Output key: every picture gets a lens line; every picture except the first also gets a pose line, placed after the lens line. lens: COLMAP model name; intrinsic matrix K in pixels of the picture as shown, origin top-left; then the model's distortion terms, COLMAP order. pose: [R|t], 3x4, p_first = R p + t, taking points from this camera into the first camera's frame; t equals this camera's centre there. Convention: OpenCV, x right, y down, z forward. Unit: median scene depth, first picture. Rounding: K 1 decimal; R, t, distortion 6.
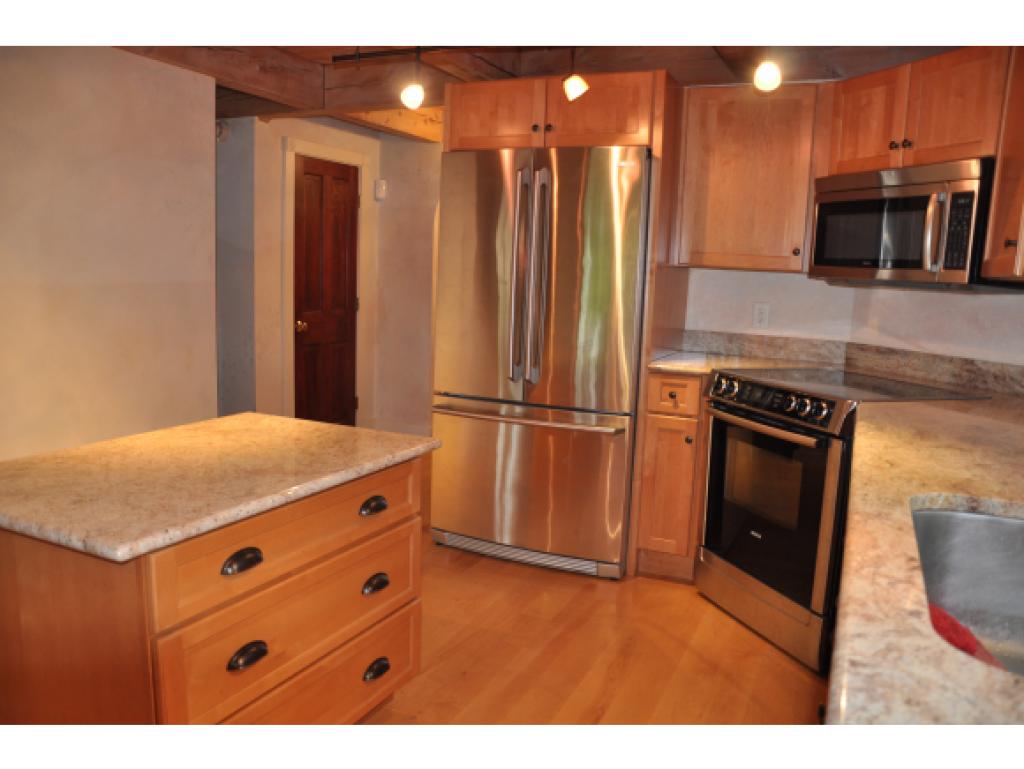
lens RADIAL K [[788.9, 0, 510.7], [0, 788.9, 399.1], [0, 0, 1]] dist [-0.161241, 0.115738]
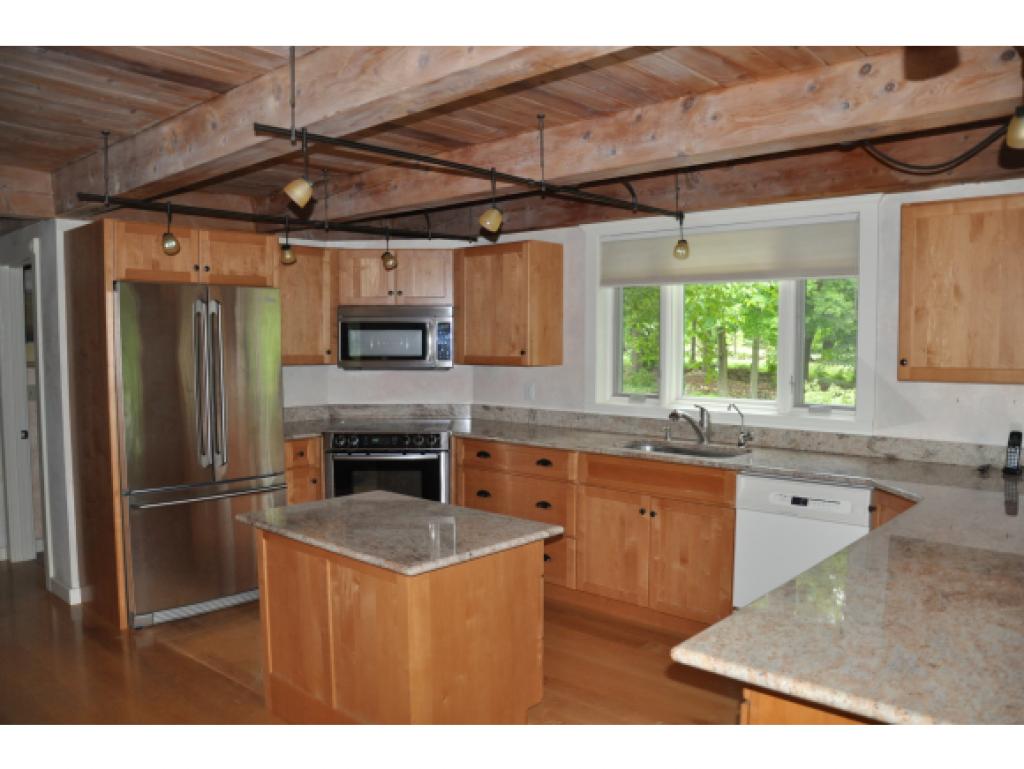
lens RADIAL K [[791.5, 0, 511.0], [0, 791.5, 397.7], [0, 0, 1]] dist [-0.159132, 0.116036]
pose [[0.293859, -0.106221, 0.949929, -1.112771], [0.165177, 0.984498, 0.058989, -0.136424], [-0.941469, 0.139572, 0.306849, 0.161025]]
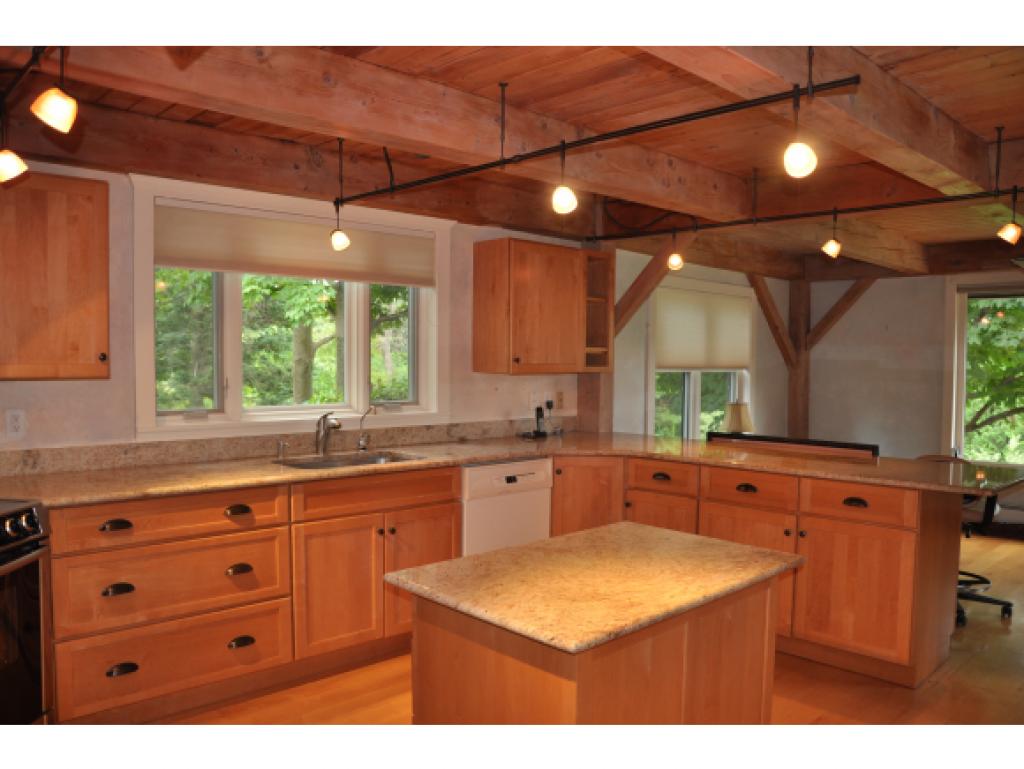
lens RADIAL K [[788.9, 0, 510.7], [0, 788.9, 399.1], [0, 0, 1]] dist [-0.161241, 0.115738]
pose [[-0.929238, -0.065071, 0.363706, -0.427192], [0.016732, 0.975948, 0.217358, -0.276485], [-0.369102, 0.208063, -0.905800, 1.303568]]
